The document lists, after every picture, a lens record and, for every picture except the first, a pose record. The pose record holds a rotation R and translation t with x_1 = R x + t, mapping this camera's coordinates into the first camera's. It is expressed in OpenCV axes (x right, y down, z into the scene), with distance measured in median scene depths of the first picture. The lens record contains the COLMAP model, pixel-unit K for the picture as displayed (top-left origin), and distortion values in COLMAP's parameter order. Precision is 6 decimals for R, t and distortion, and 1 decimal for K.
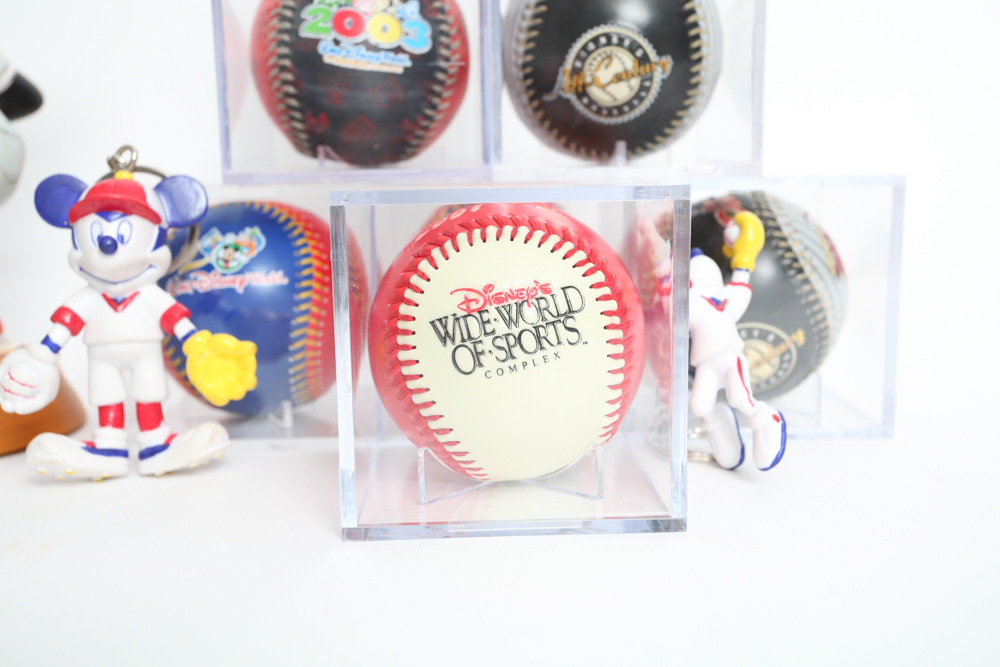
lens RADIAL K [[1078.1, 0, 504.1], [0, 1078.1, 331.4], [0, 0, 1]] dist [0.020711, 0.000000]
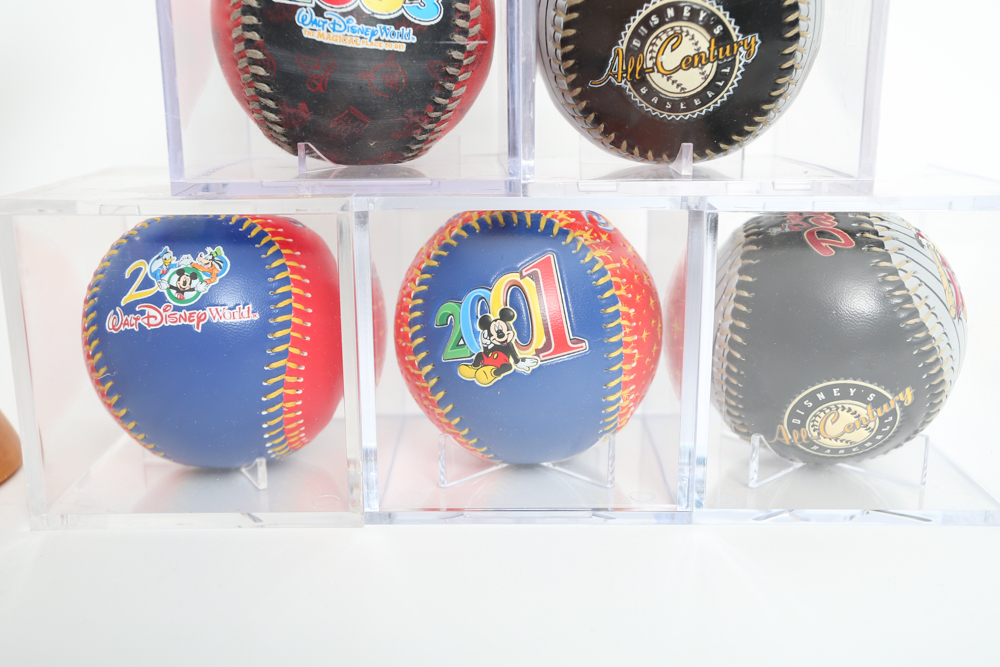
lens RADIAL K [[1078.1, 0, 505.3], [0, 1078.1, 336.5], [0, 0, 1]] dist [0.020711, 0.000000]
pose [[0.999666, 0.017690, -0.018841, -0.005538], [-0.016034, 0.996280, 0.084671, -0.104525], [0.020268, -0.084341, 0.996231, 0.222383]]
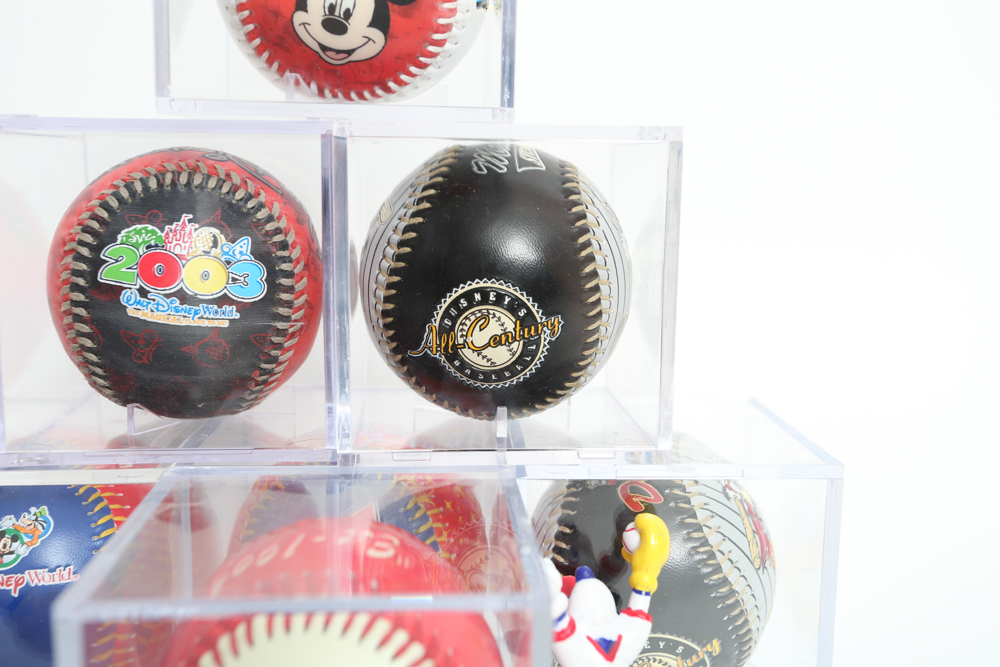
lens RADIAL K [[1078.1, 0, 503.7], [0, 1078.1, 332.0], [0, 0, 1]] dist [0.020711, 0.000000]
pose [[0.998960, 0.021667, 0.040126, 0.078230], [-0.021061, 0.999659, -0.015450, -0.228253], [-0.040447, 0.014589, 0.999075, 0.189834]]
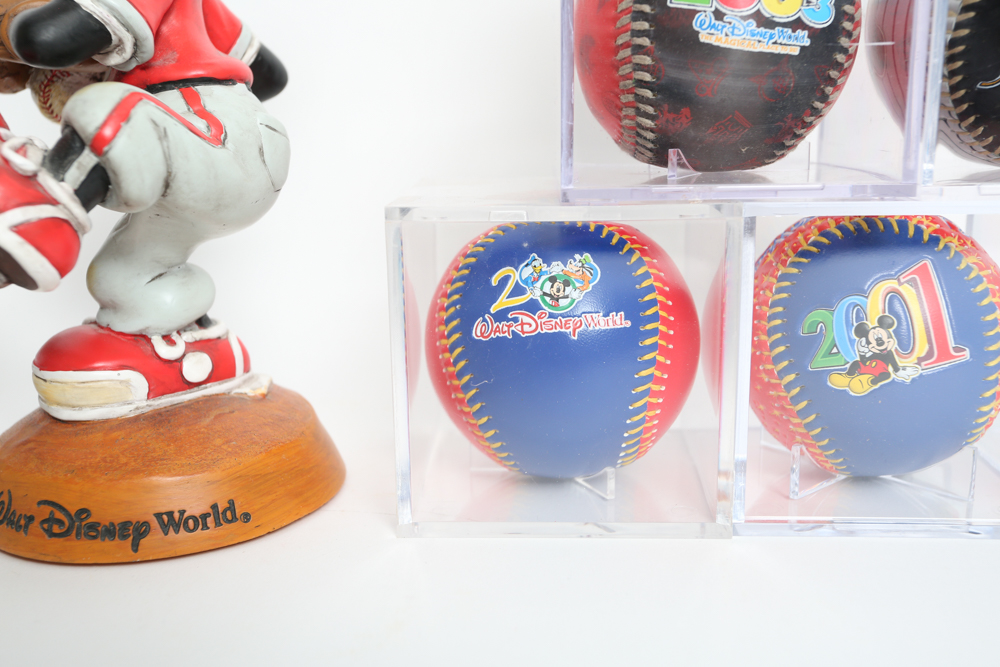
lens RADIAL K [[1078.1, 0, 506.9], [0, 1078.1, 334.5], [0, 0, 1]] dist [0.020711, 0.000000]
pose [[0.997594, 0.018514, -0.066814, -0.244084], [-0.014164, 0.997785, 0.065001, -0.090876], [0.067870, -0.063898, 0.995646, 0.221361]]
